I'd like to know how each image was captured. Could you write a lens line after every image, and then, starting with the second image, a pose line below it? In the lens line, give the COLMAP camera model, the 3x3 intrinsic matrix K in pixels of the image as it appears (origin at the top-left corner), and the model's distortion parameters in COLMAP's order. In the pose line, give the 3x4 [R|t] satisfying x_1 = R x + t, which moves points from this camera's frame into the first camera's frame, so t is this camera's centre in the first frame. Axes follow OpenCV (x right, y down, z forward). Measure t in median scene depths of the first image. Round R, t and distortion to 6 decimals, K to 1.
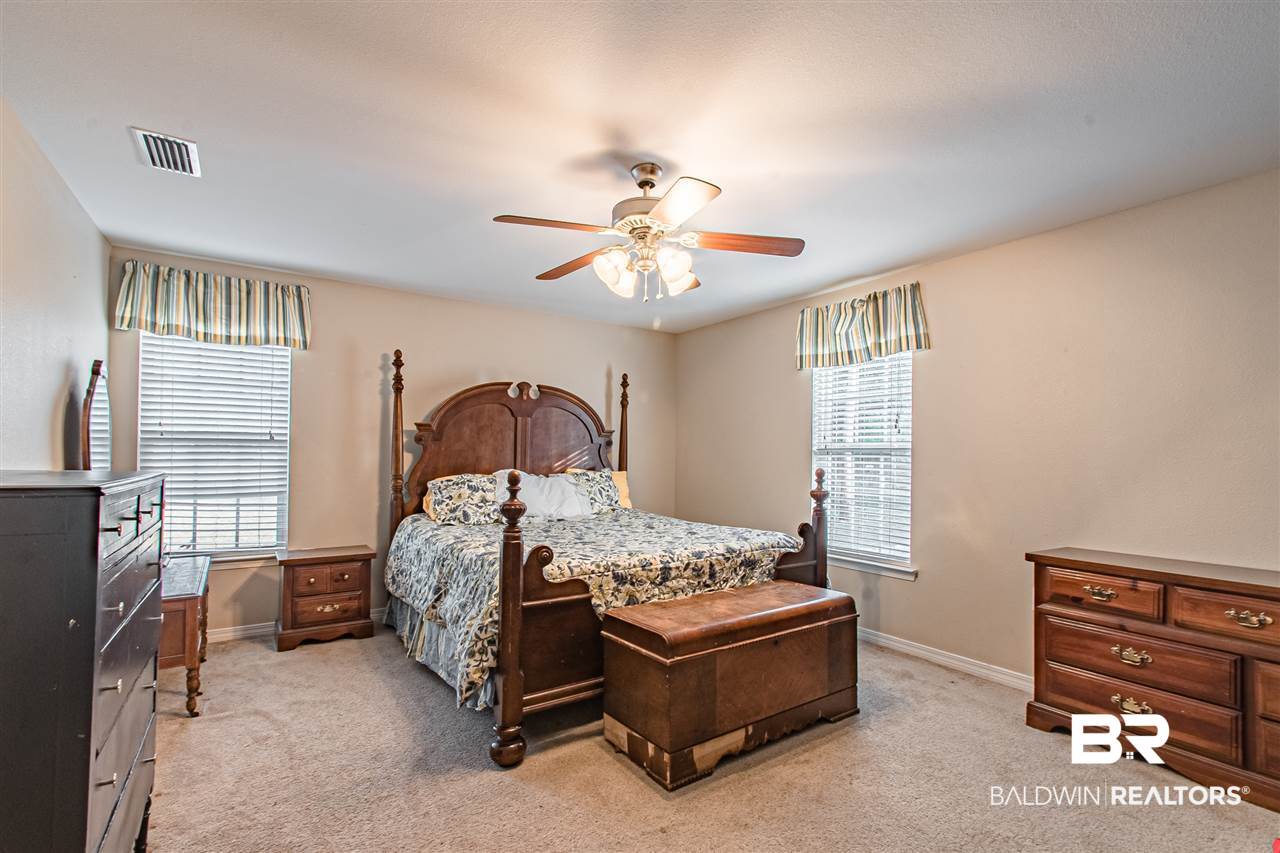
lens RADIAL K [[566.4, 0, 632.5], [0, 566.4, 449.7], [0, 0, 1]] dist [0.000174, 0.000994]
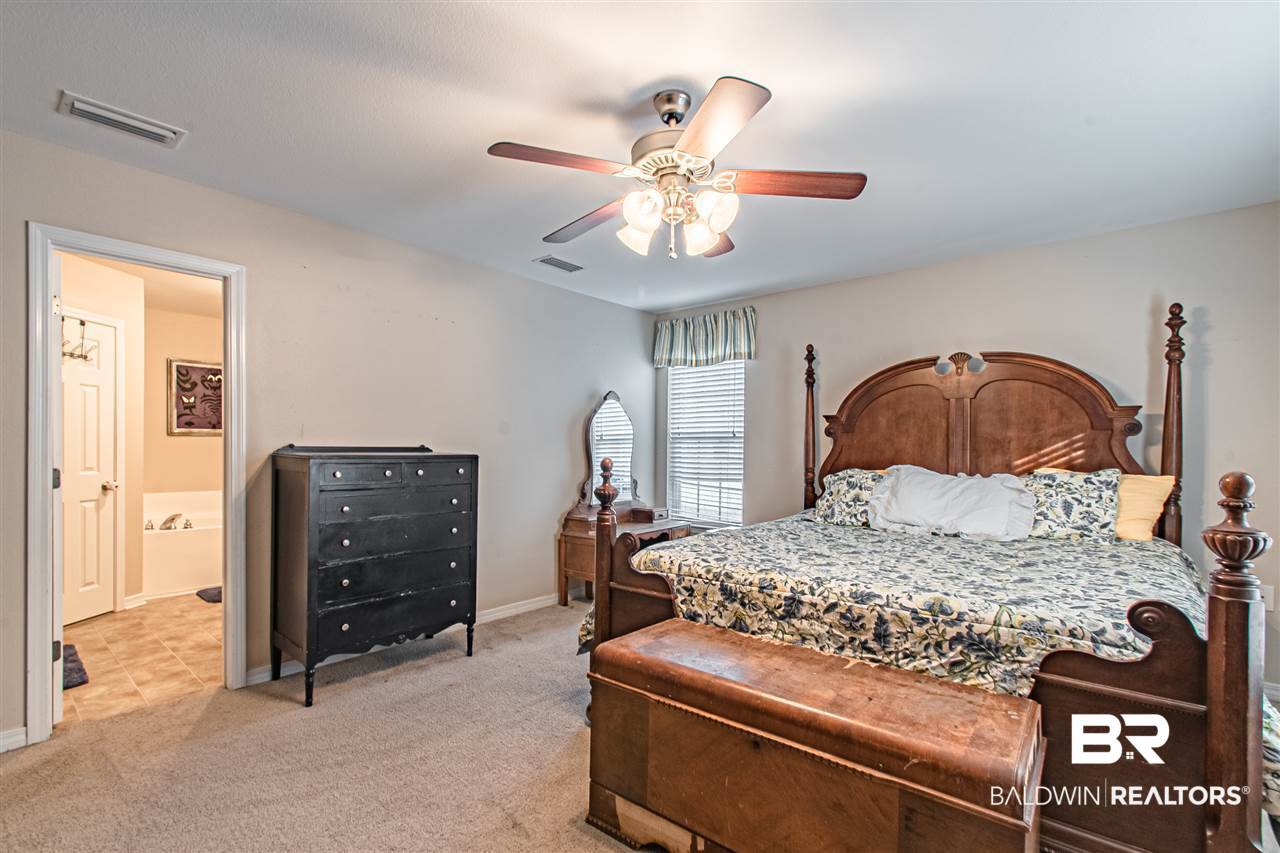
lens RADIAL K [[566.4, 0, 632.5], [0, 566.4, 449.7], [0, 0, 1]] dist [0.000174, 0.000994]
pose [[0.295784, -0.005603, -0.955238, 0.636463], [0.004562, 0.999980, -0.004453, 0.020621], [0.955244, -0.003041, 0.295804, 0.553366]]
